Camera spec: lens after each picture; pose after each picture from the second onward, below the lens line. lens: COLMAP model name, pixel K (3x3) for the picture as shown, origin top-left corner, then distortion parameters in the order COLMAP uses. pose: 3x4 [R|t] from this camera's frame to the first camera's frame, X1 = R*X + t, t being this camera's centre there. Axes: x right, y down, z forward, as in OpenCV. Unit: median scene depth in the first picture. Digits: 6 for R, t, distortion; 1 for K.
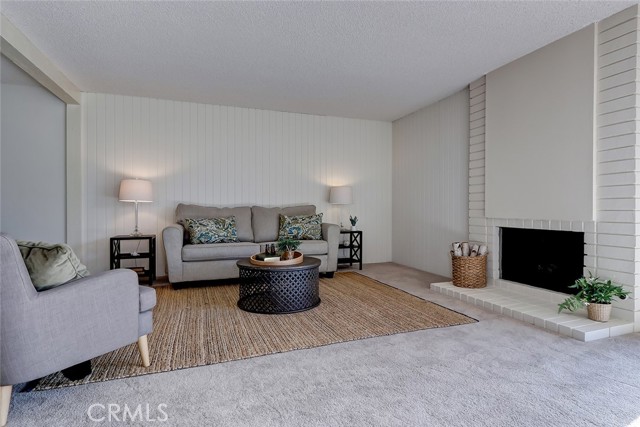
lens RADIAL K [[334.9, 0, 322.0], [0, 334.9, 216.3], [0, 0, 1]] dist [0.002254, 0.000085]
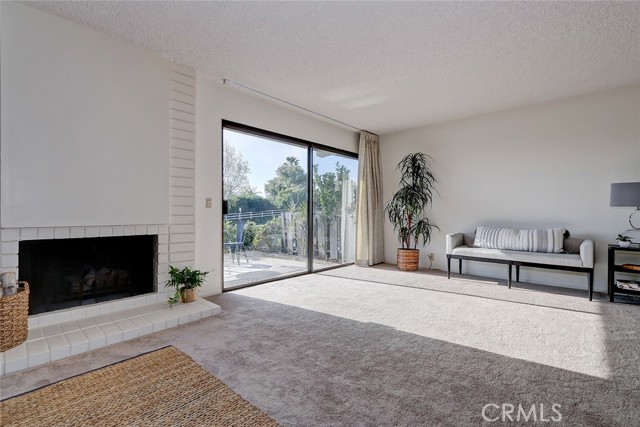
lens RADIAL K [[294.7, 0, 320.0], [0, 294.7, 213.5], [0, 0, 1]] dist [0.010552, -0.000117]
pose [[-0.458232, -0.001748, 0.888831, -0.274389], [0.017896, 0.999777, 0.011192, -0.019035], [-0.888652, 0.021035, -0.458099, 0.728134]]
